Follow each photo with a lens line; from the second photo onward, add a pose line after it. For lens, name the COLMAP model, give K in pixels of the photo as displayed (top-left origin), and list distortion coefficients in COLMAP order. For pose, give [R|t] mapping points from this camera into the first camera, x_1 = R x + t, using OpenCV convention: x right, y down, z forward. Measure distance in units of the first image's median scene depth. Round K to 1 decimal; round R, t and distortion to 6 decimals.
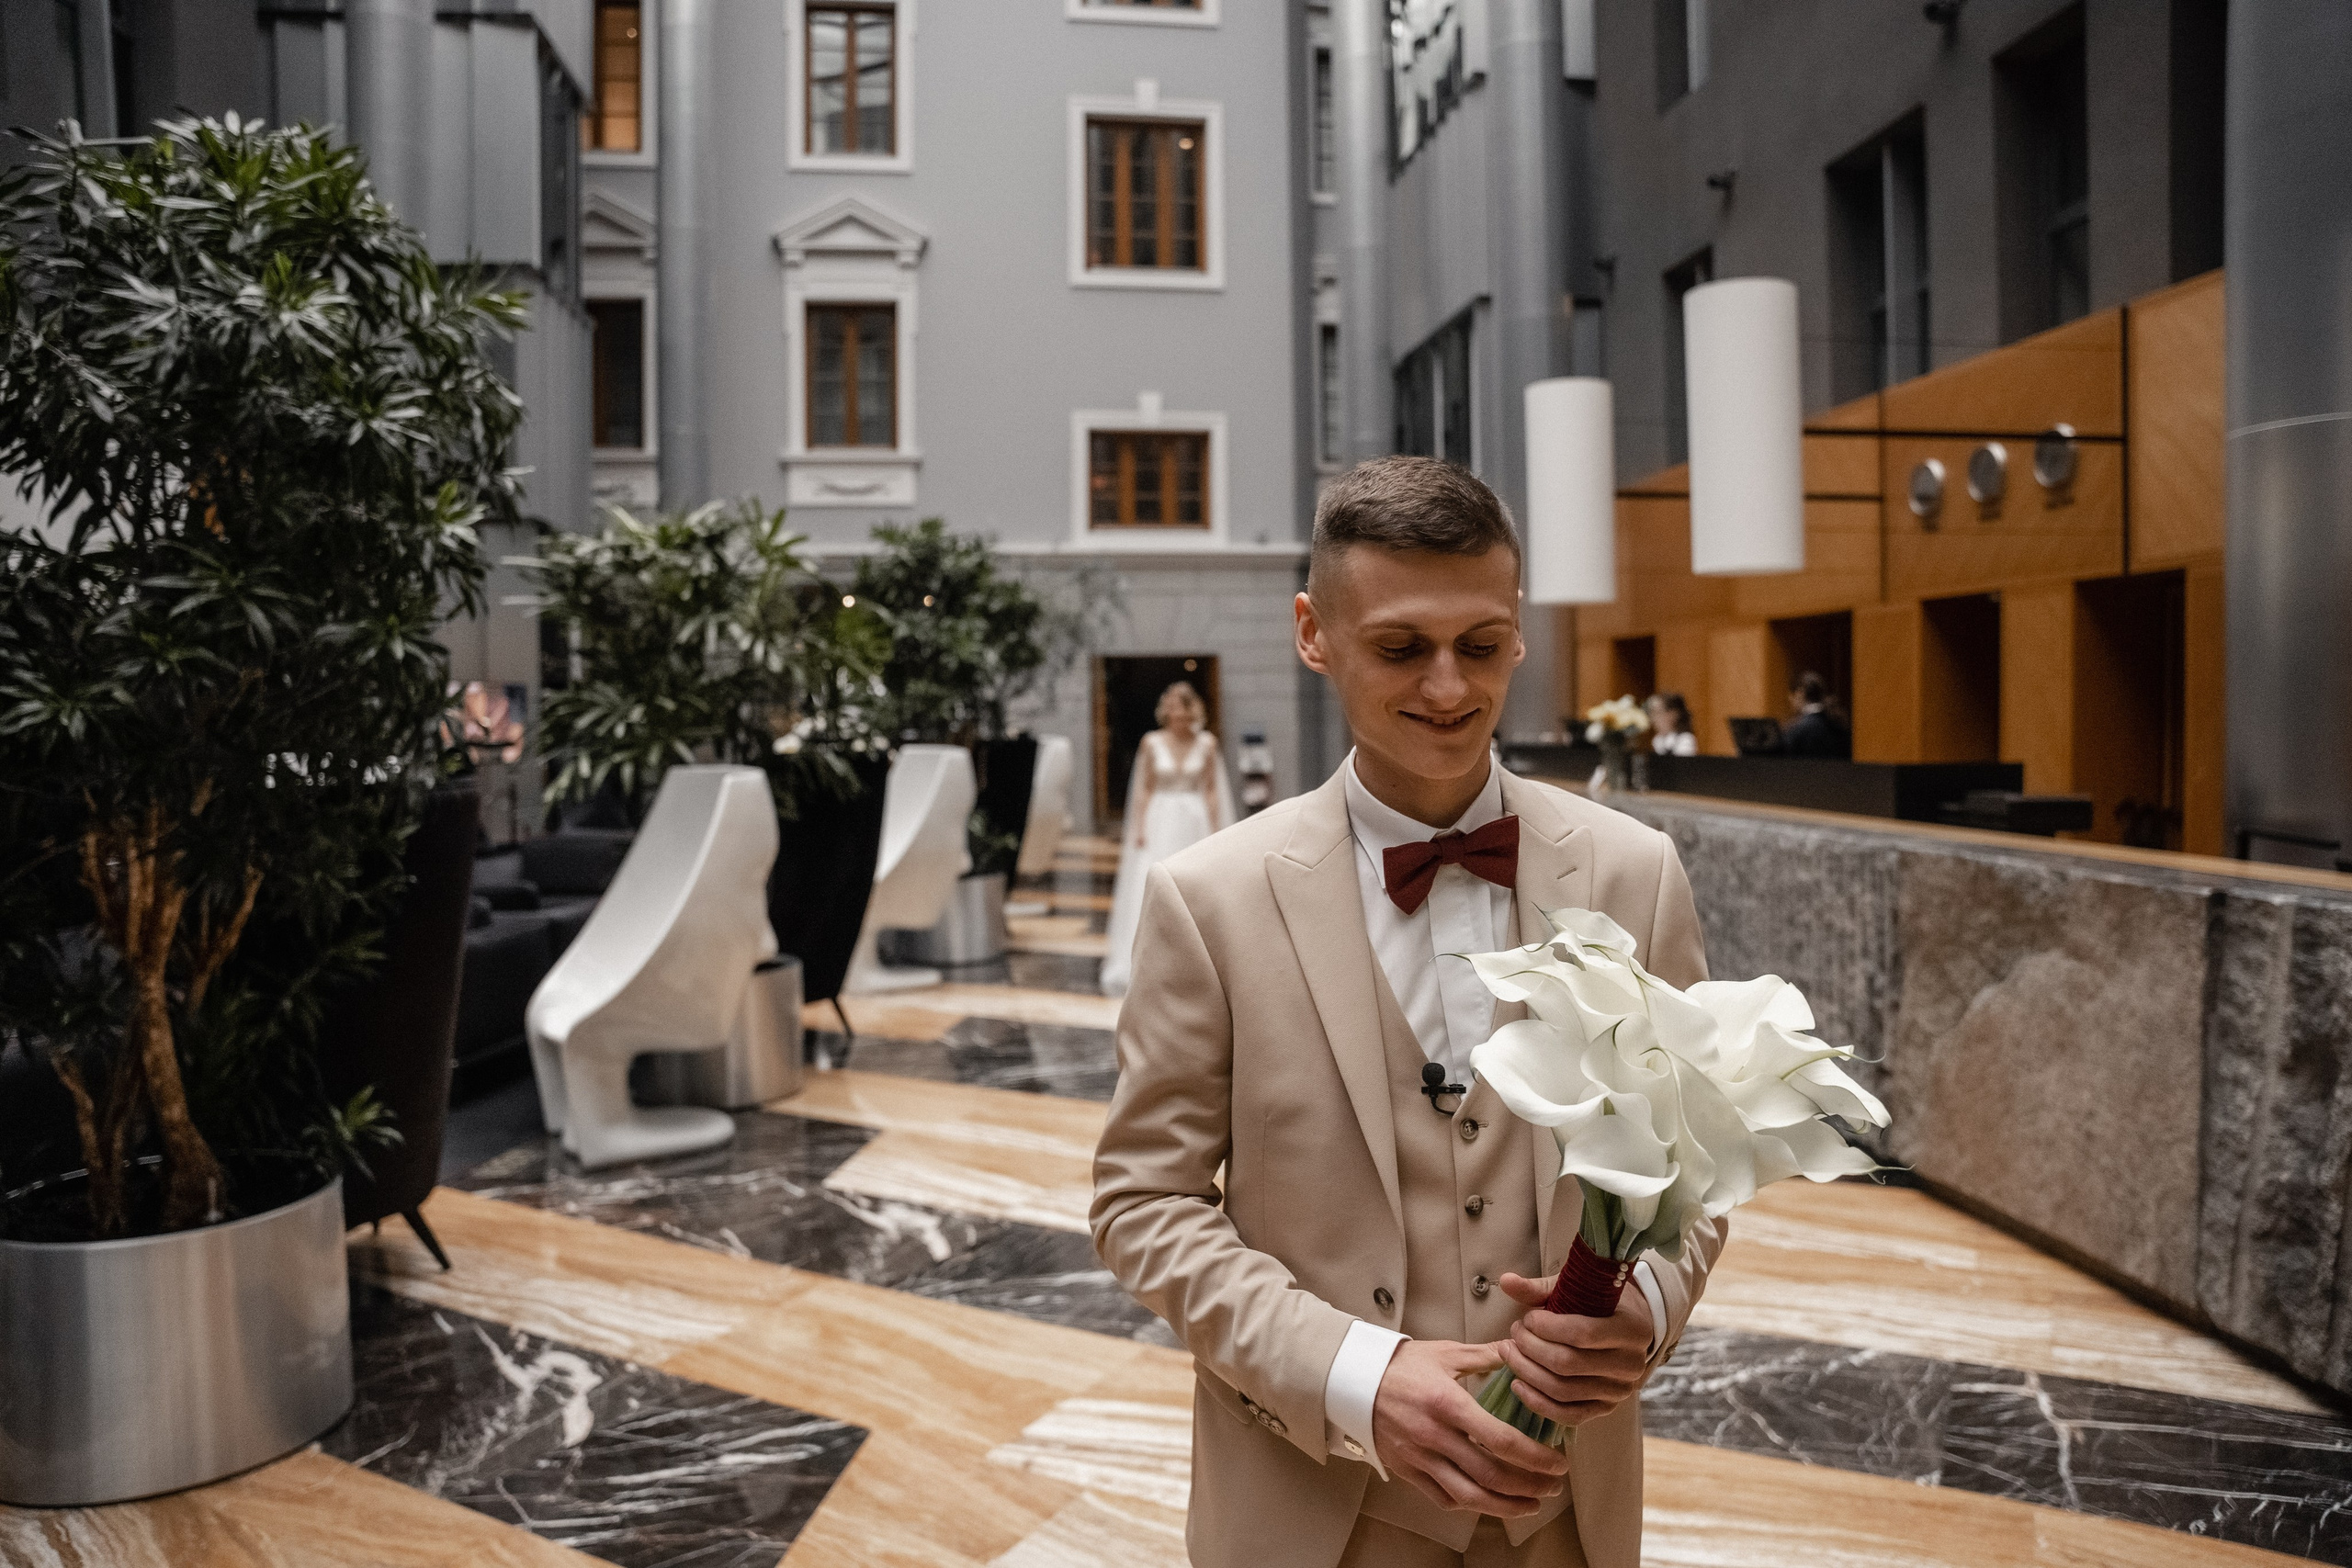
lens RADIAL K [[1632.3, 0, 1186.0], [0, 1632.3, 780.0], [0, 0, 1]] dist [-0.172936, 0.130363]
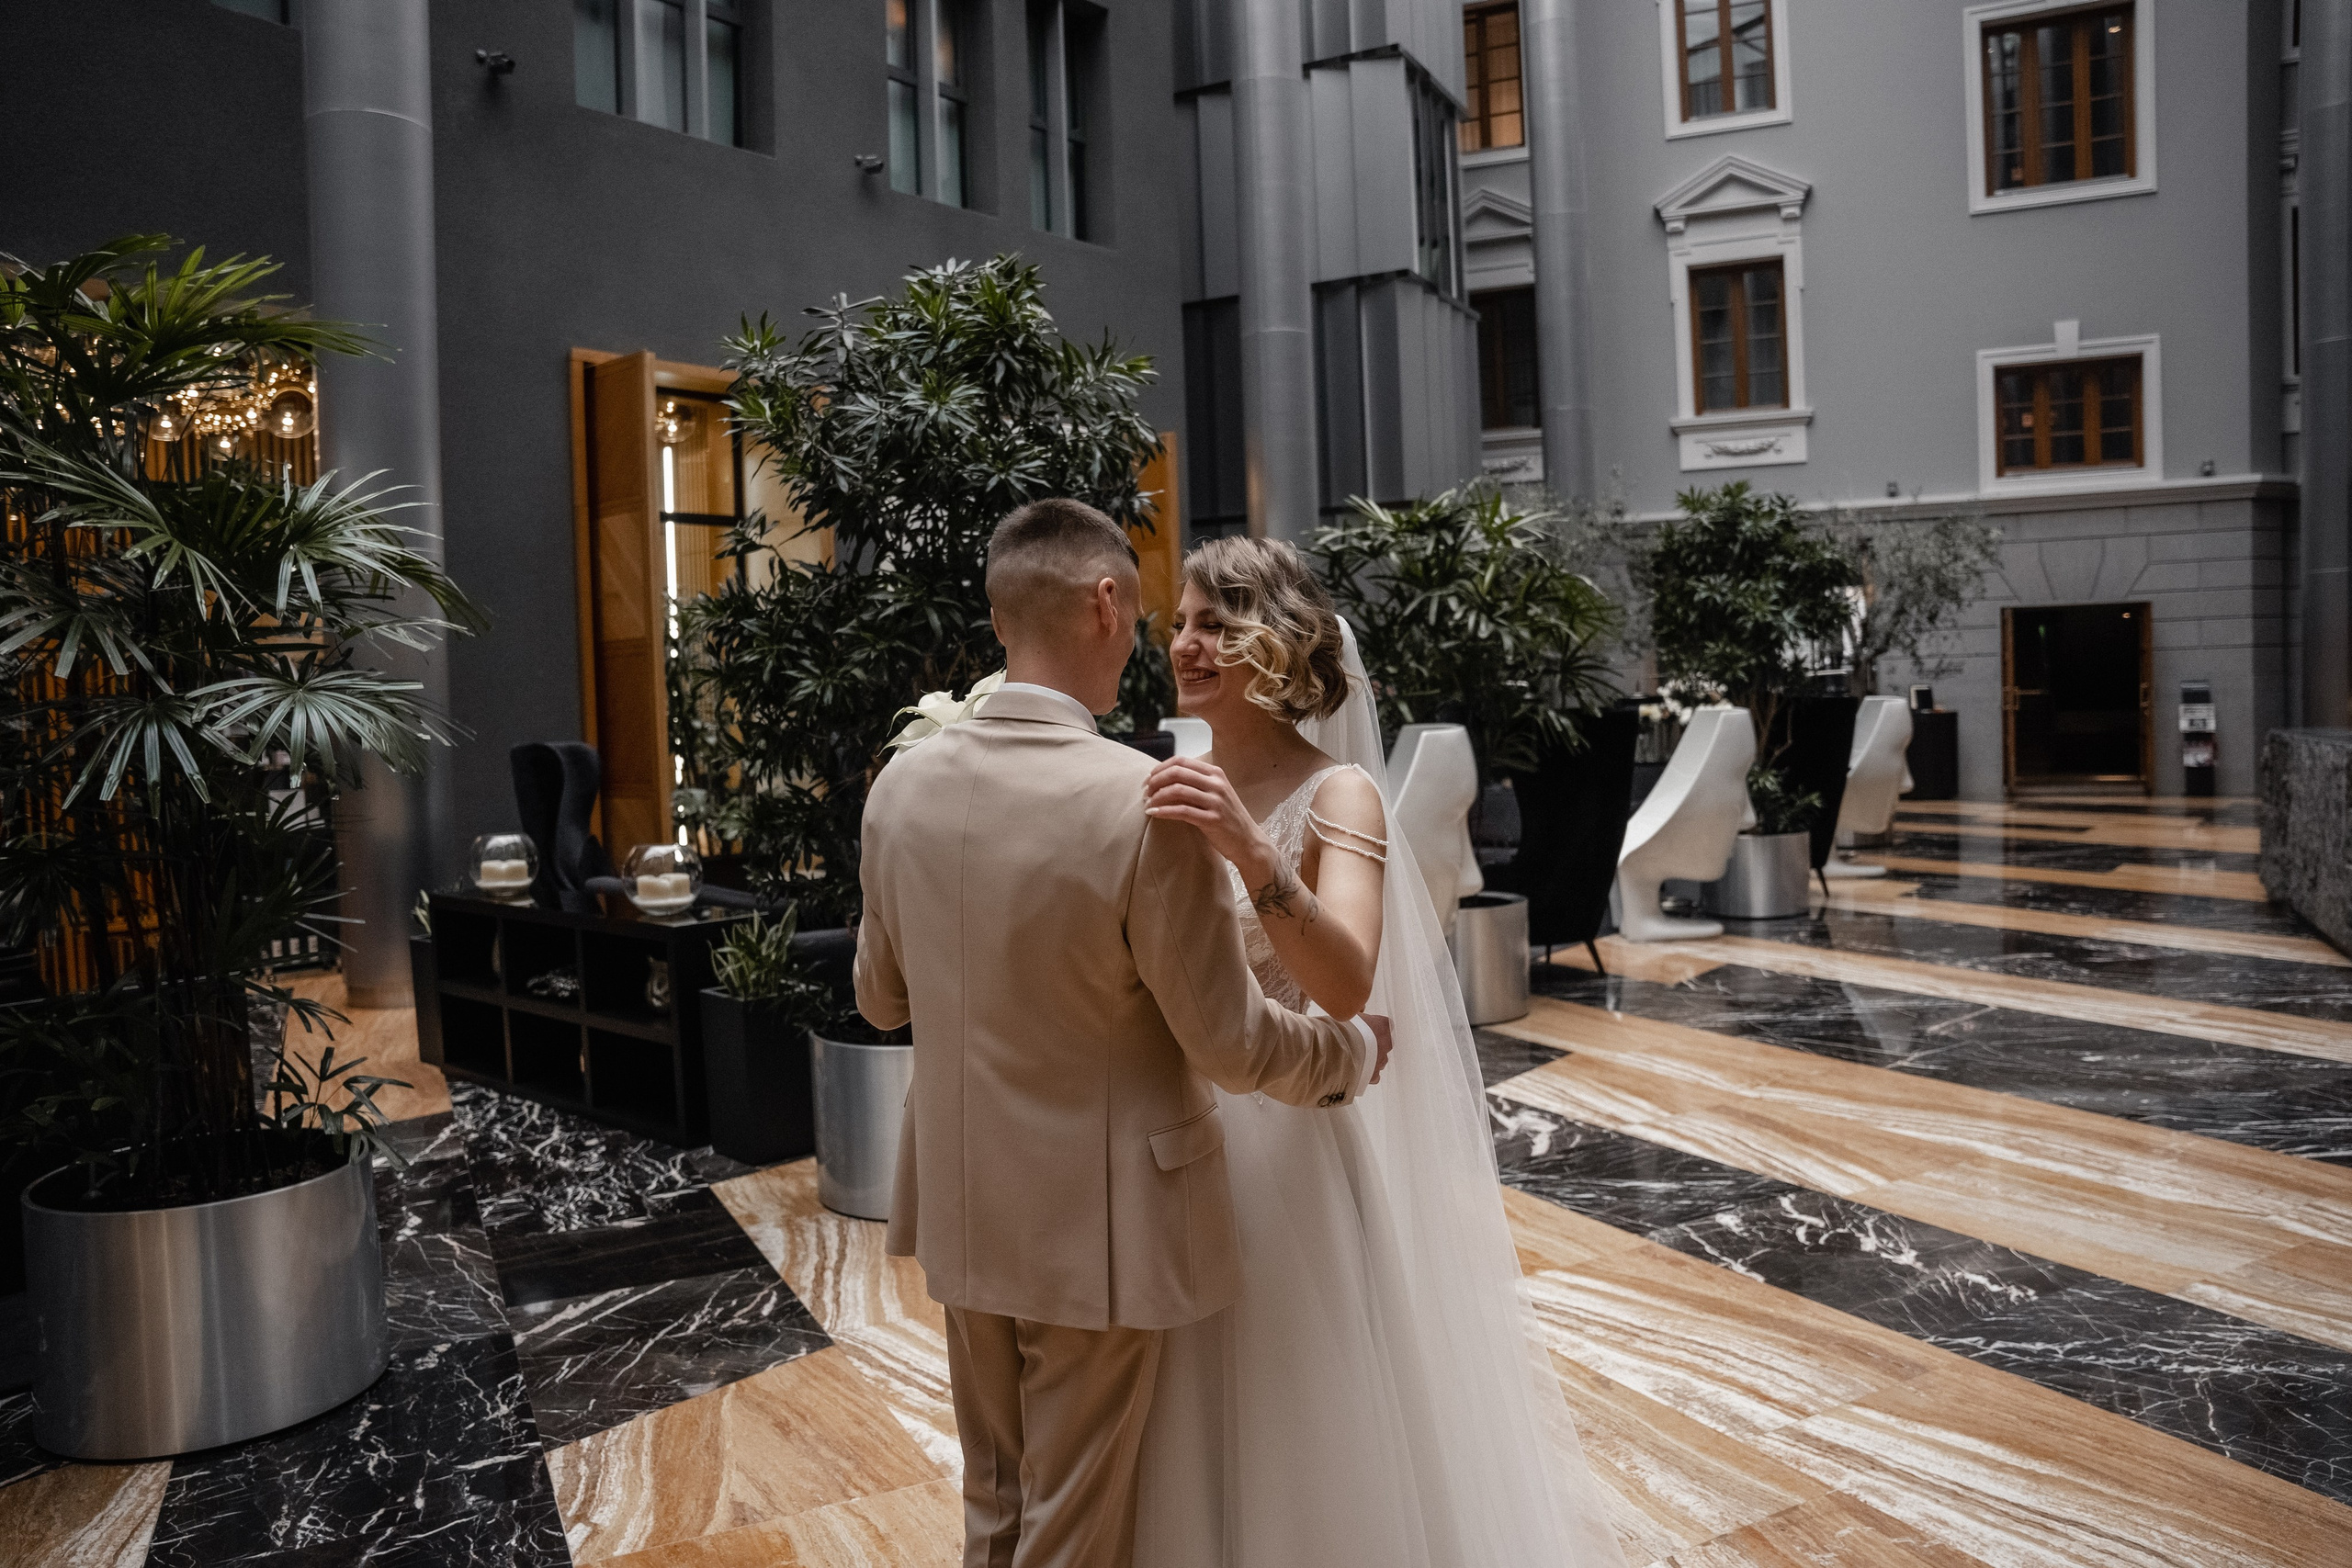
lens RADIAL K [[1632.3, 0, 1186.0], [0, 1632.3, 780.0], [0, 0, 1]] dist [-0.172936, 0.130363]
pose [[0.830474, 0.010565, -0.556957, 0.069841], [0.001758, 0.999765, 0.021587, 0.002209], [0.557054, -0.018907, 0.830261, -0.018845]]
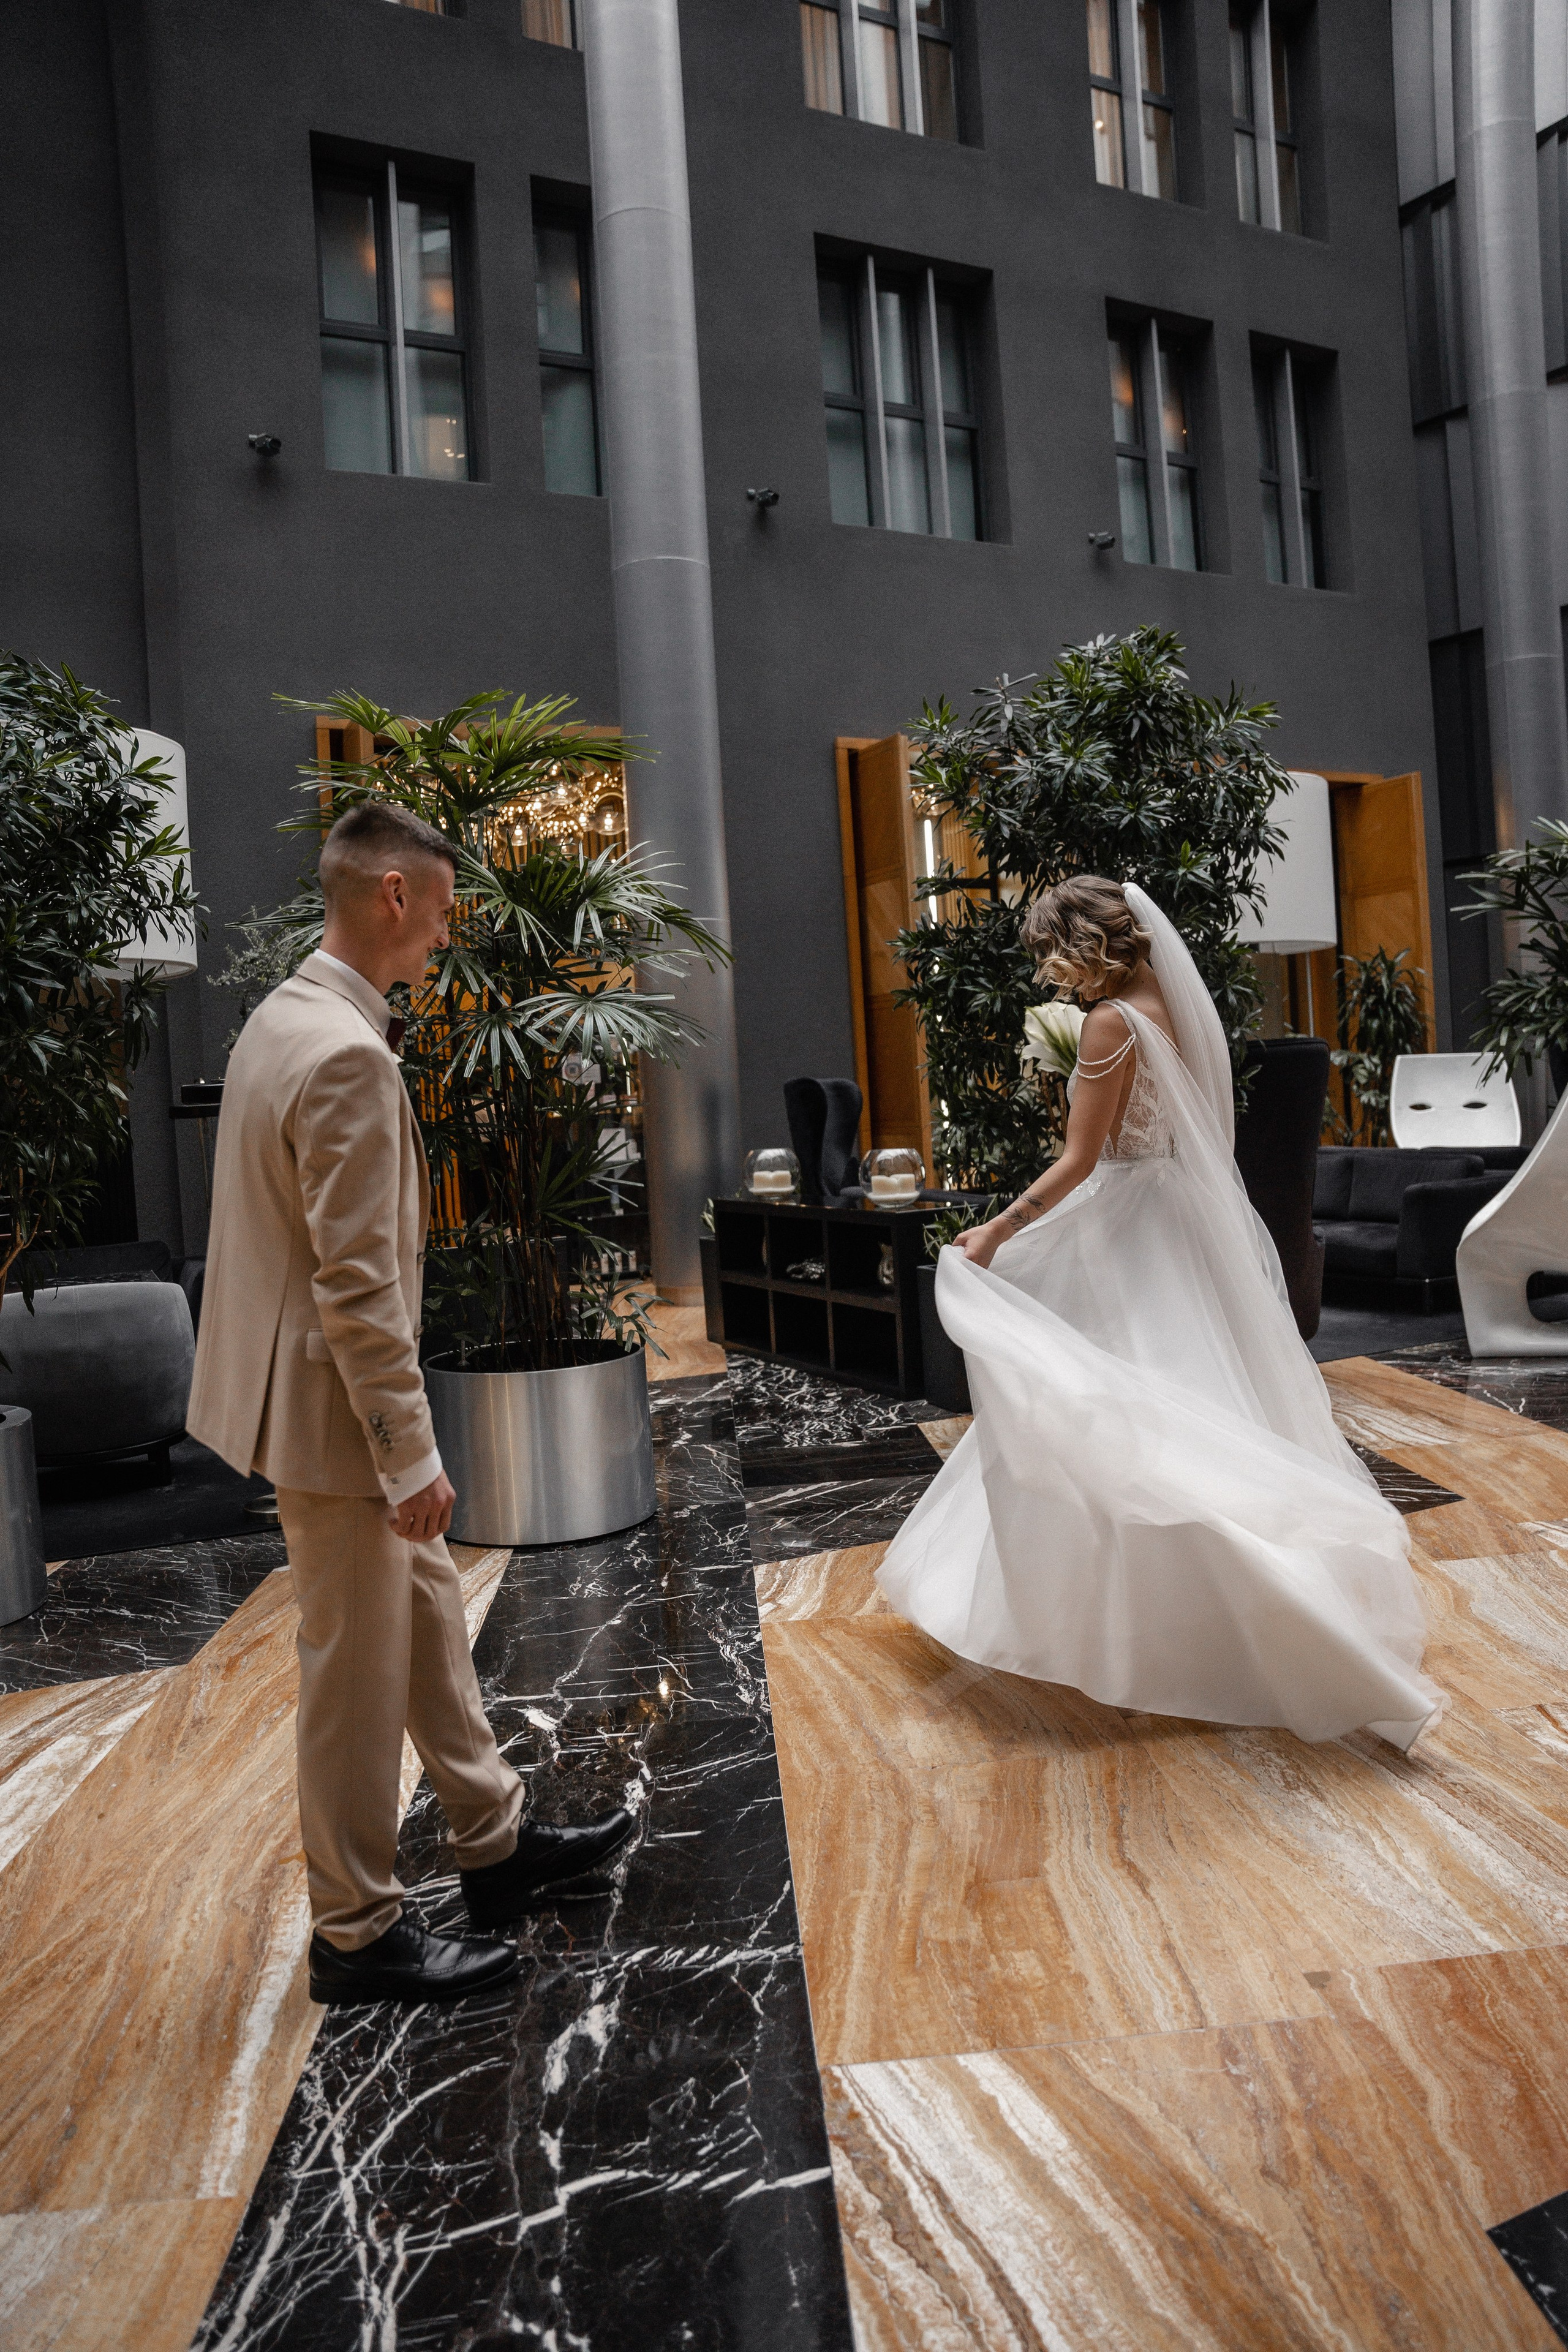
lens RADIAL K [[1632.4, 0, 784.0], [0, 1632.4, 1176.0], [0, 0, 1]] dist [-0.172936, 0.130363]
pose [[0.524889, 0.019002, -0.850958, 0.122965], [0.019622, 0.999215, 0.034416, 0.014884], [0.850944, -0.034762, 0.524104, -0.037026]]
